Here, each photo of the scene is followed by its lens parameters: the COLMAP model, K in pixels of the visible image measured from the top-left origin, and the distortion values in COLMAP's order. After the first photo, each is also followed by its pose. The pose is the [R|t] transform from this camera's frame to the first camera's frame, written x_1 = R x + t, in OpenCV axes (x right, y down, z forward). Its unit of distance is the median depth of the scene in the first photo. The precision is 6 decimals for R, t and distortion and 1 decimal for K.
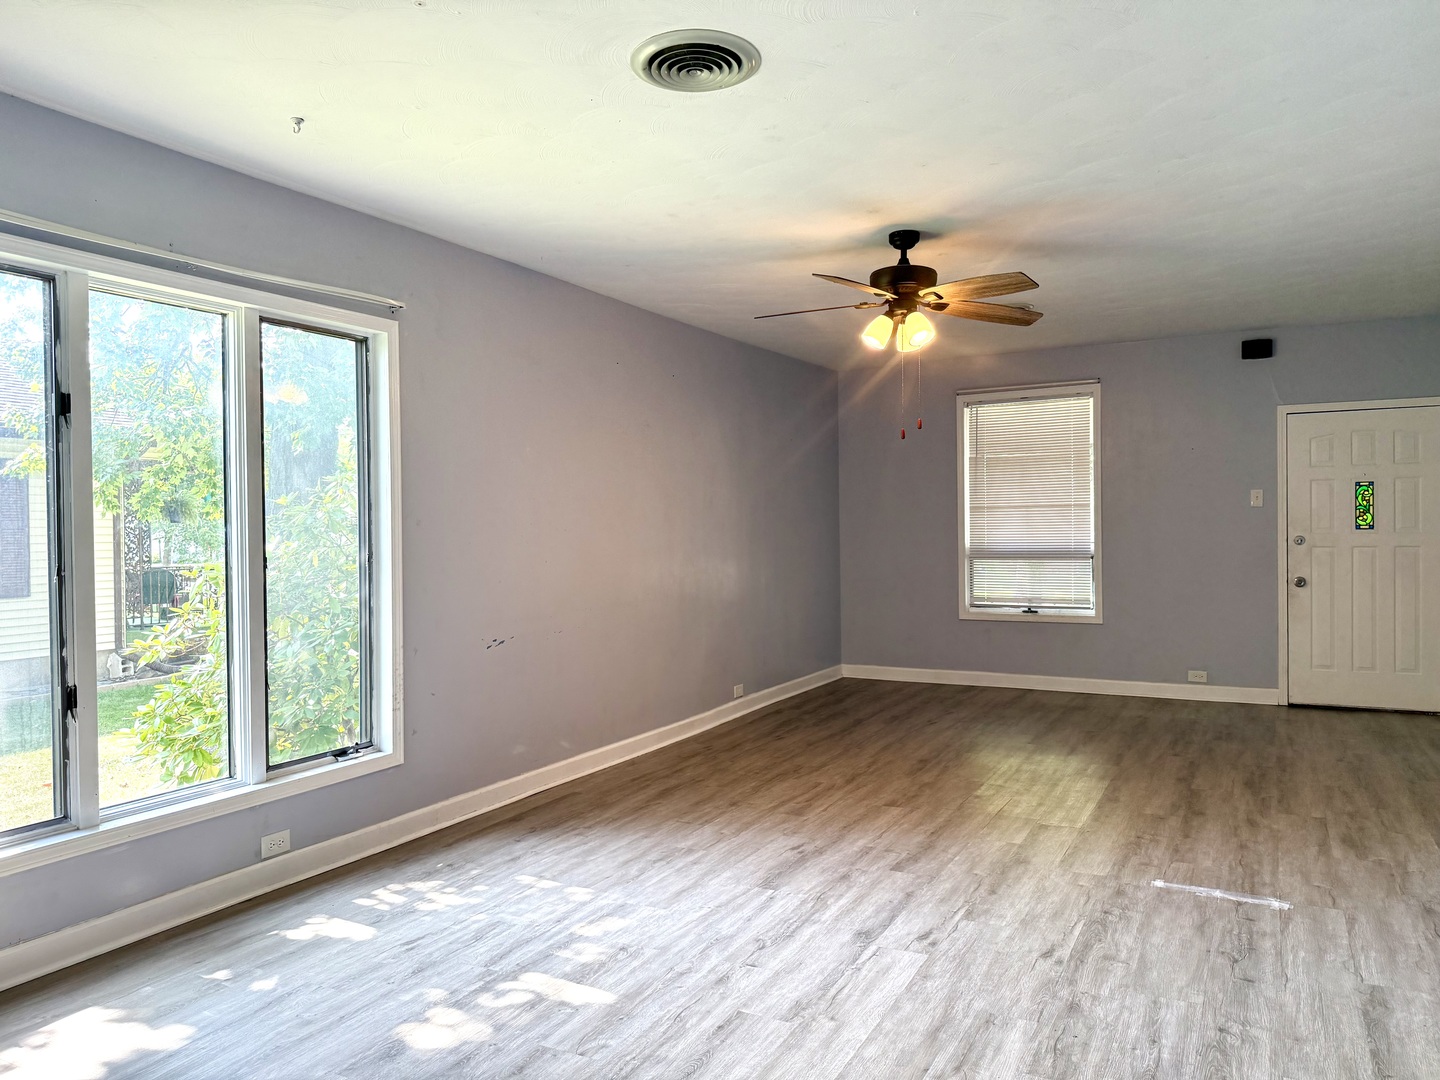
lens RADIAL K [[1009.5, 0, 722.9], [0, 1009.5, 535.2], [0, 0, 1]] dist [0.072043, -0.084657]
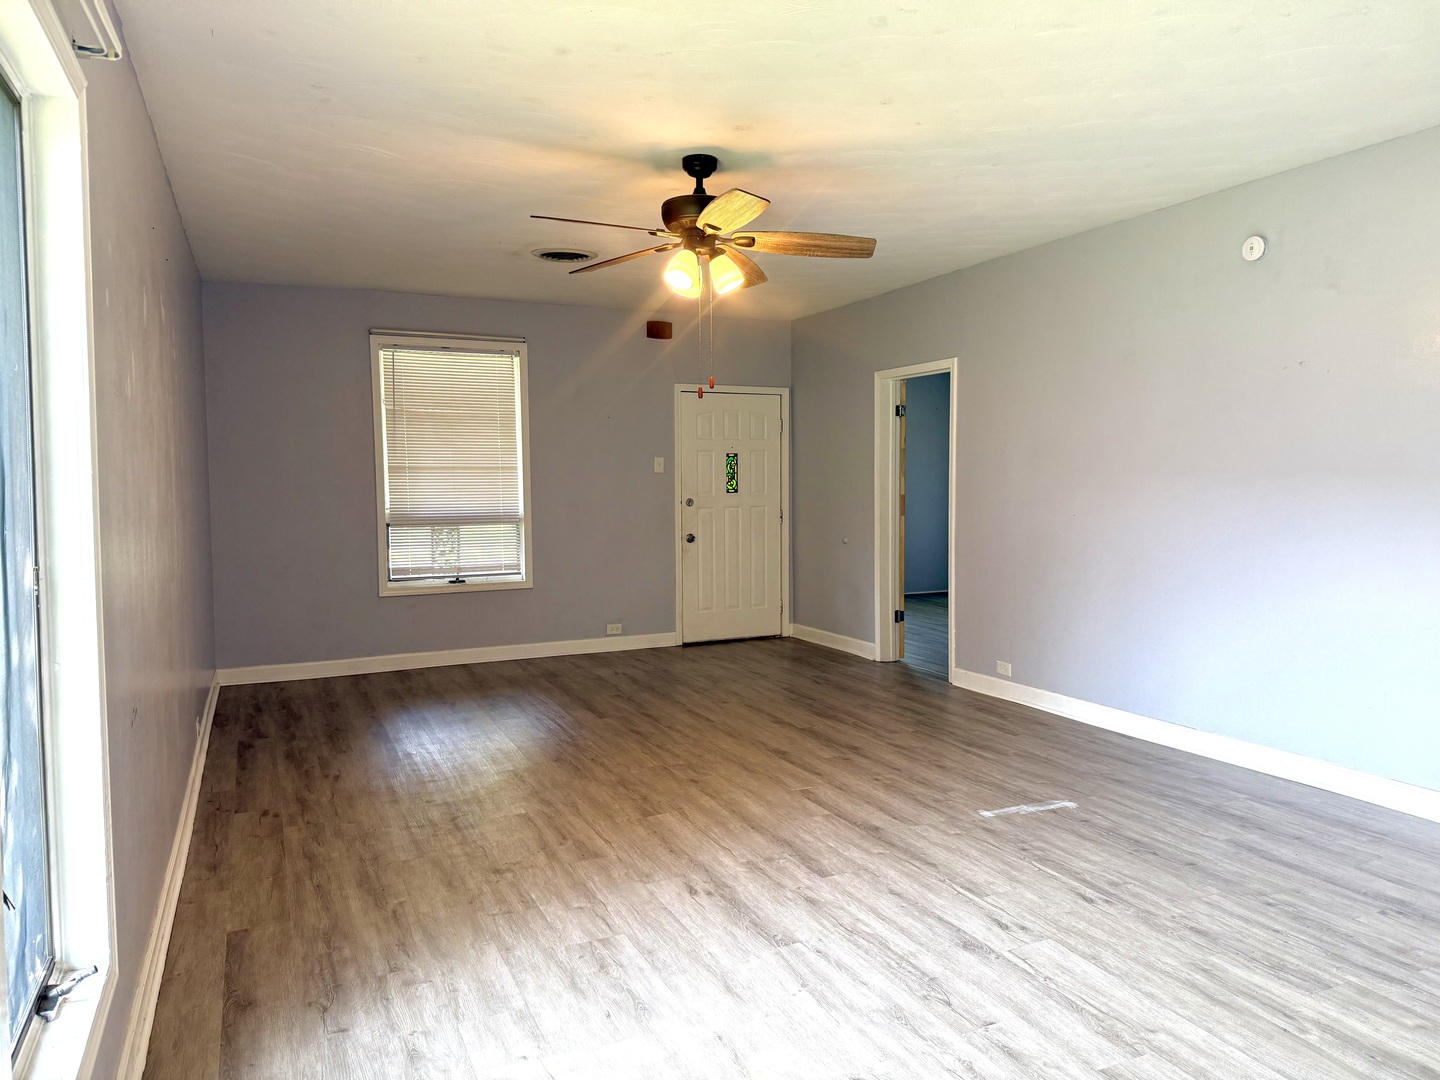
lens RADIAL K [[1009.5, 0, 724.4], [0, 1009.5, 545.8], [0, 0, 1]] dist [0.072043, -0.084657]
pose [[0.602955, -0.048386, 0.796306, -0.570442], [0.003126, 0.998295, 0.058292, -0.021245], [-0.797769, -0.032658, 0.602078, 0.501053]]
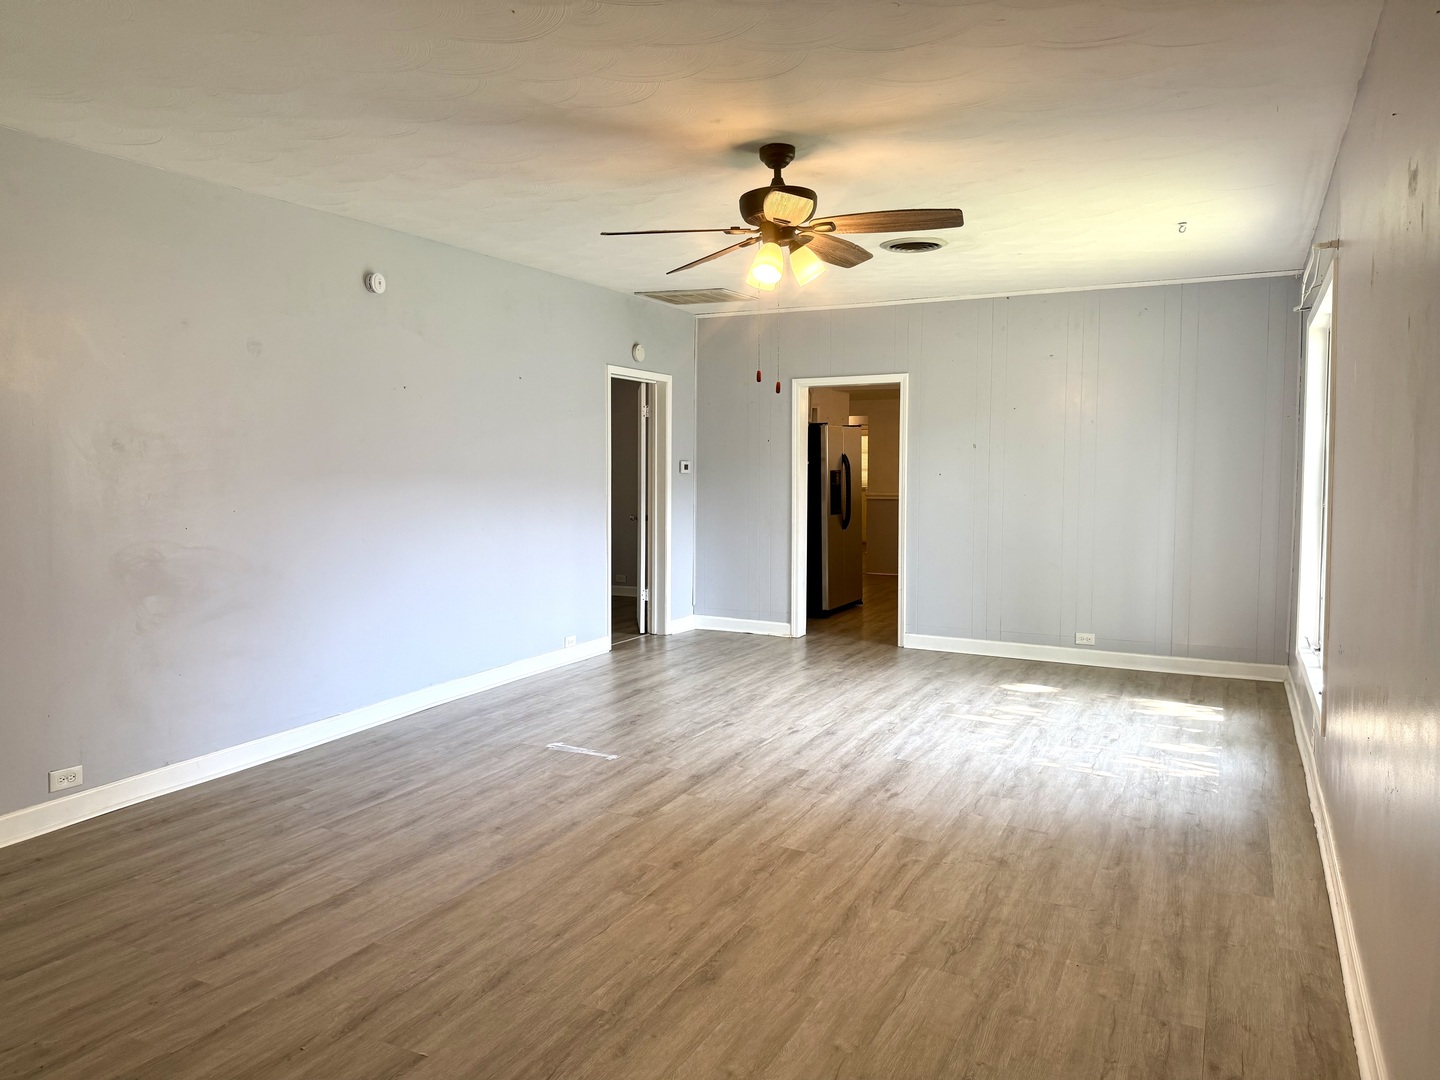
lens RADIAL K [[1009.5, 0, 724.0], [0, 1009.5, 515.3], [0, 0, 1]] dist [0.072043, -0.084657]
pose [[-0.999411, 0.019730, -0.028087, 0.277931], [0.018037, 0.998076, 0.059325, -0.048076], [0.029203, 0.058784, -0.997844, 2.073439]]
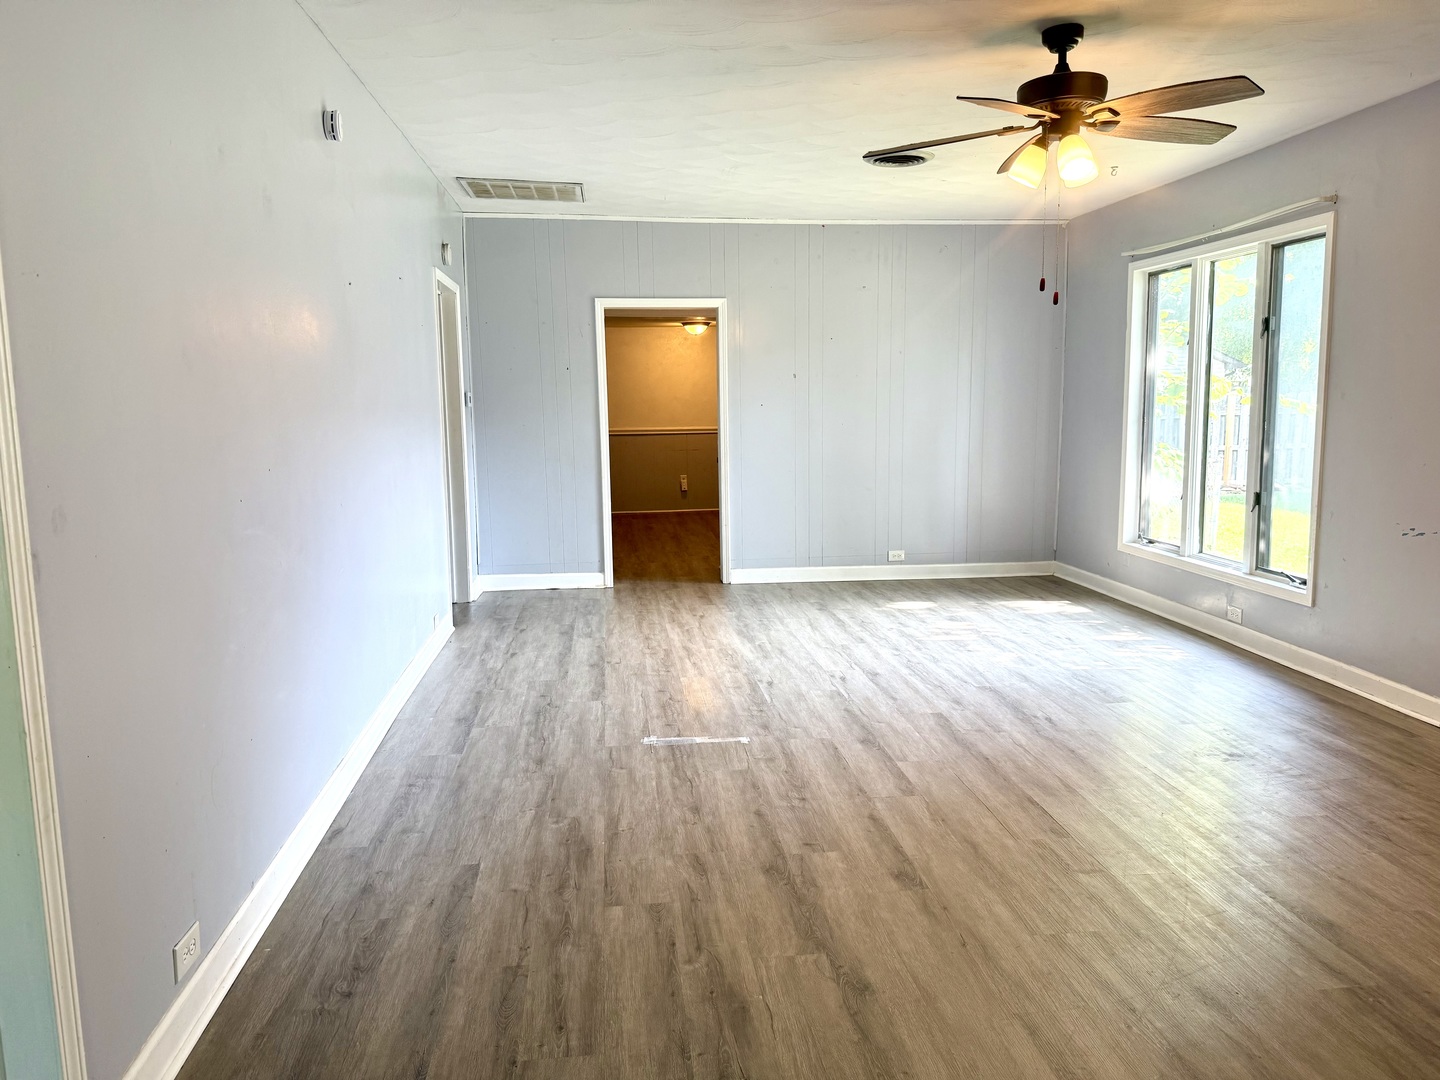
lens RADIAL K [[1009.5, 0, 722.3], [0, 1009.5, 526.6], [0, 0, 1]] dist [0.072043, -0.084657]
pose [[-0.821235, 0.102464, -0.561314, 0.944526], [0.025393, 0.989332, 0.143445, -0.052024], [0.570025, 0.103549, -0.815076, 1.684804]]
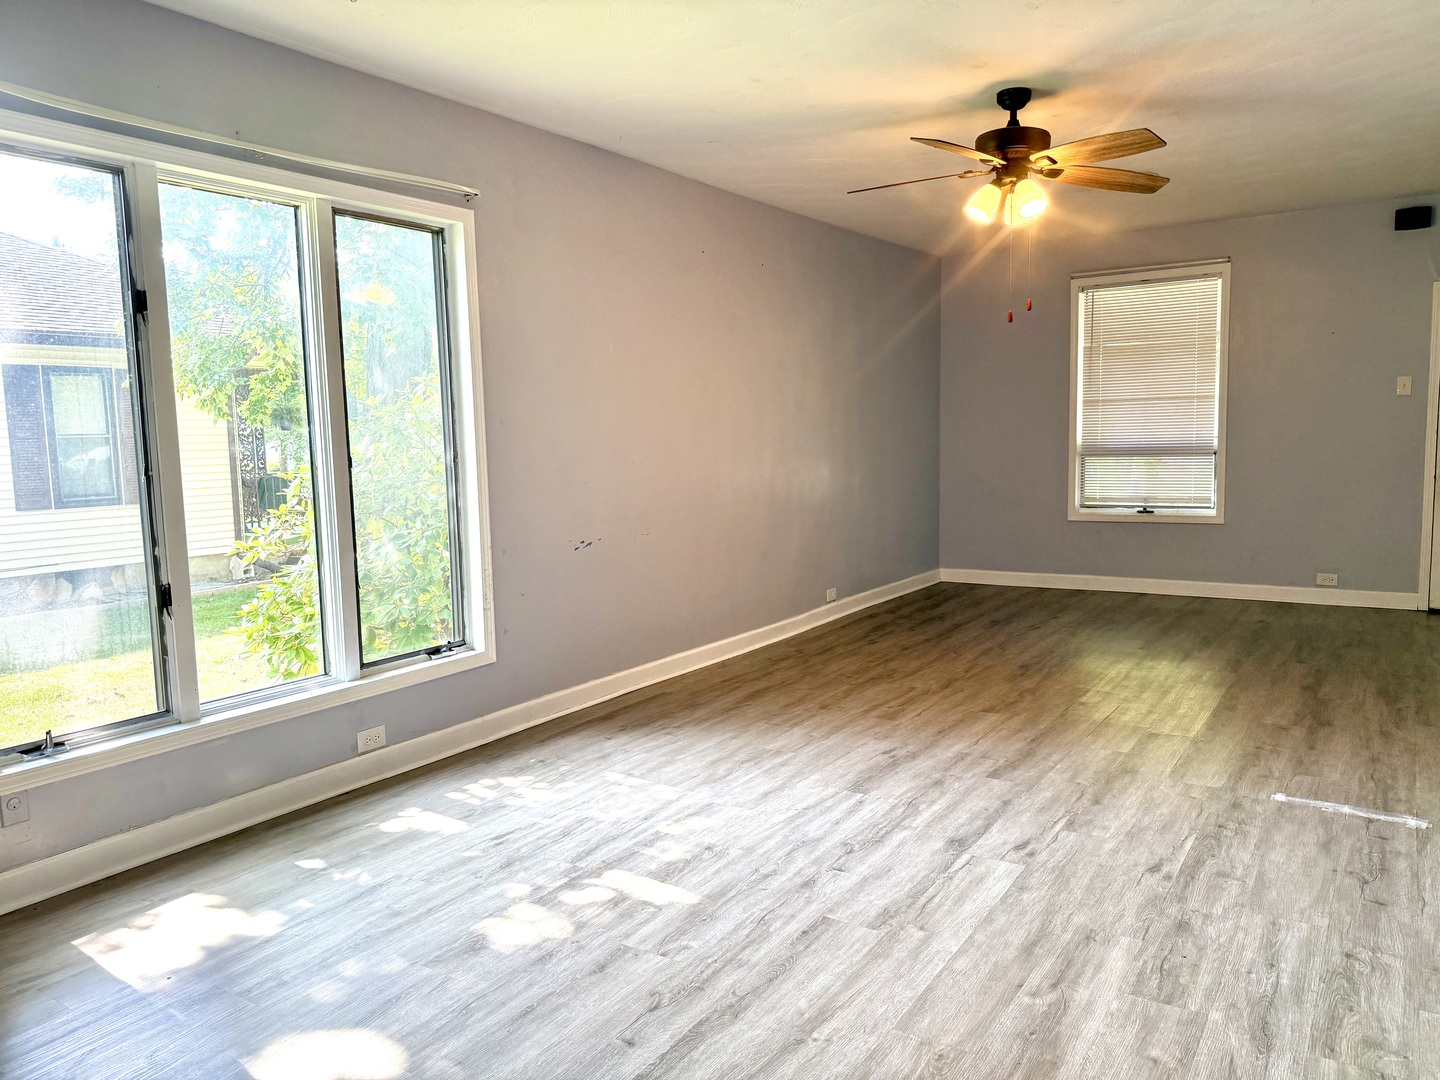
lens RADIAL K [[1009.5, 0, 723.8], [0, 1009.5, 539.2], [0, 0, 1]] dist [0.072043, -0.084657]
pose [[0.995365, -0.001435, -0.096161, 0.009513], [0.010825, 0.995206, 0.097198, 0.008418], [0.095561, -0.097788, 0.990609, 0.042921]]
